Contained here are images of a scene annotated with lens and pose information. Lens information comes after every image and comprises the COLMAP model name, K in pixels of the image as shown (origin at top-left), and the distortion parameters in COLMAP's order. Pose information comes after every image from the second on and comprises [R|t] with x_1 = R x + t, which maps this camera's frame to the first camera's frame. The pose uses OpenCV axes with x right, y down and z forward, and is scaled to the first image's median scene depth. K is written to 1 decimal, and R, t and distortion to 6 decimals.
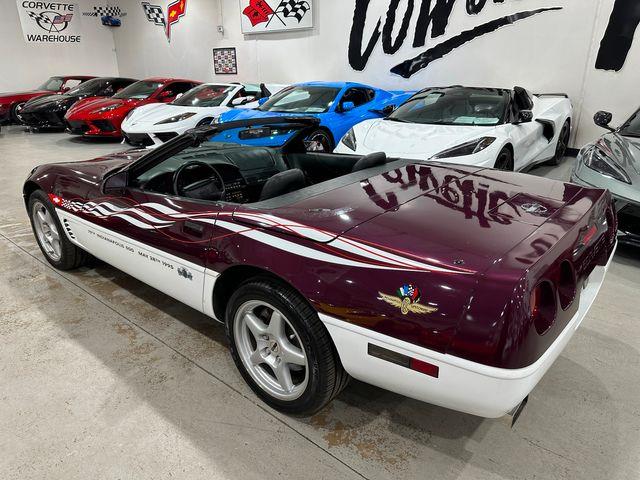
lens RADIAL K [[454.9, 0, 320.0], [0, 454.9, 240.0], [0, 0, 1]] dist [0.045755, -0.064600]
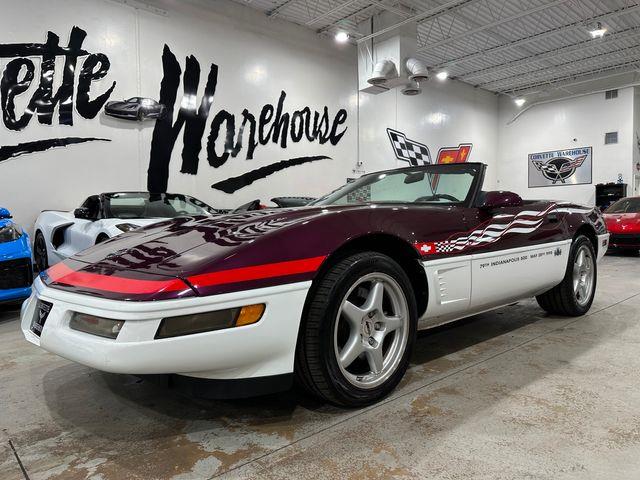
lens RADIAL K [[454.9, 0, 320.0], [0, 454.9, 240.0], [0, 0, 1]] dist [0.045755, -0.064600]
pose [[0.130074, -0.035860, 0.990856, -1.661258], [0.372087, 0.928072, -0.015258, -0.193977], [-0.919039, 0.370669, 0.134061, 1.385652]]
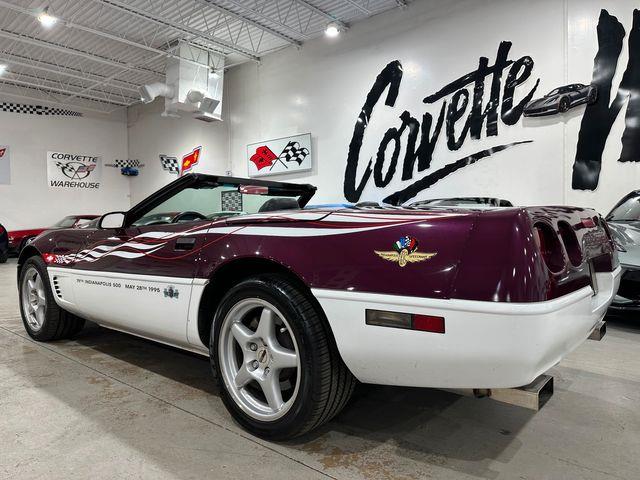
lens RADIAL K [[452.8, 0, 320.8], [0, 452.8, 238.3], [0, 0, 1]] dist [0.042017, -0.052815]
pose [[0.999981, -0.004911, 0.003612, 0.009715], [0.005835, 0.942616, -0.333829, 0.270376], [-0.001765, 0.333843, 0.942627, 0.071247]]
